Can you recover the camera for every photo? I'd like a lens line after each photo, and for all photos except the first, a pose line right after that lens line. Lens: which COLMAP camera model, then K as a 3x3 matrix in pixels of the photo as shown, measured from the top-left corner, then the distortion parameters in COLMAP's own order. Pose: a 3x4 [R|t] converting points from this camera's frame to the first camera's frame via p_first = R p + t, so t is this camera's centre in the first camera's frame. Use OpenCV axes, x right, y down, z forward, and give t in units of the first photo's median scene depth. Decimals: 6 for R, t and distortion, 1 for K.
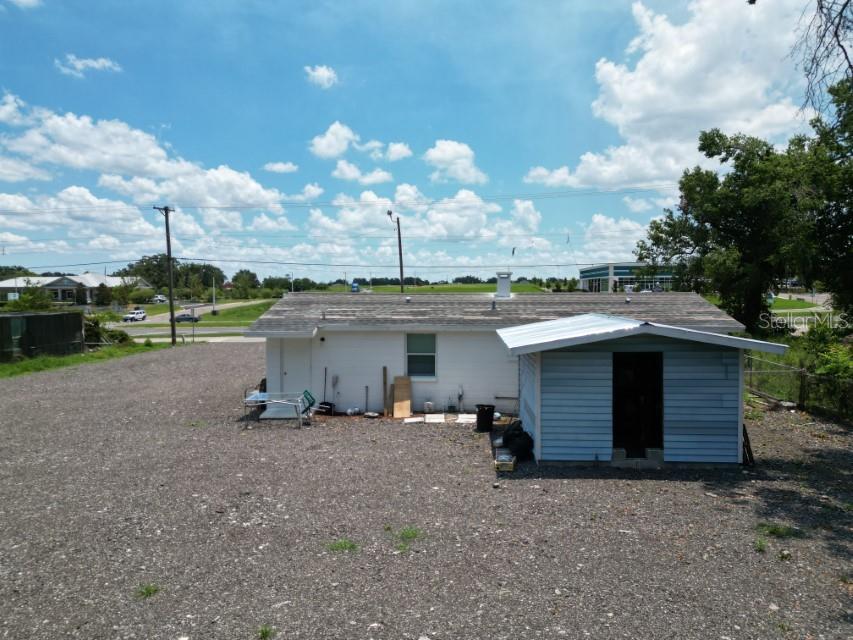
lens RADIAL K [[596.7, 0, 429.4], [0, 596.7, 317.9], [0, 0, 1]] dist [0.034562, -0.005309]
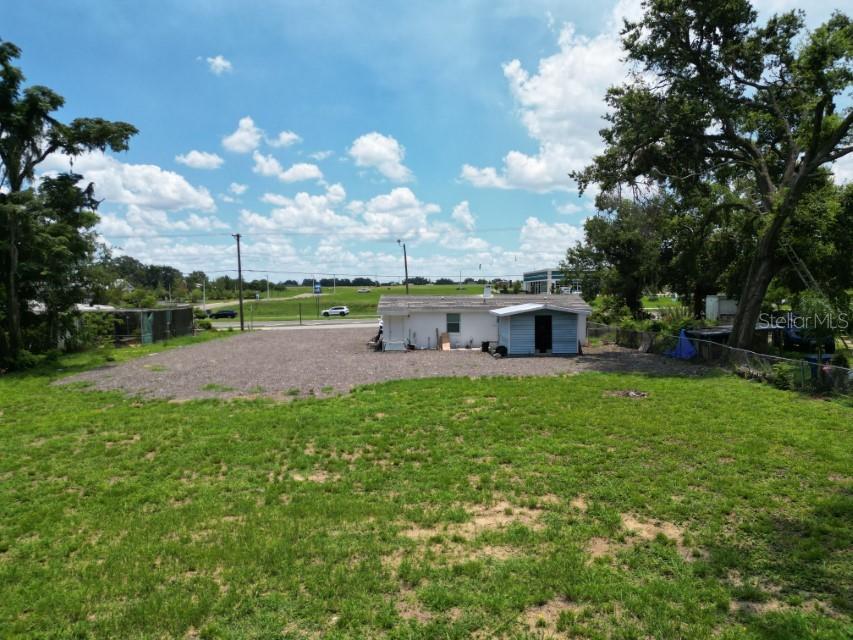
lens RADIAL K [[596.7, 0, 424.9], [0, 596.7, 319.6], [0, 0, 1]] dist [0.034562, -0.005309]
pose [[0.996565, -0.005013, 0.082657, -0.140121], [0.004862, 0.999986, 0.002039, 0.020805], [-0.082666, -0.001630, 0.996576, -0.556291]]
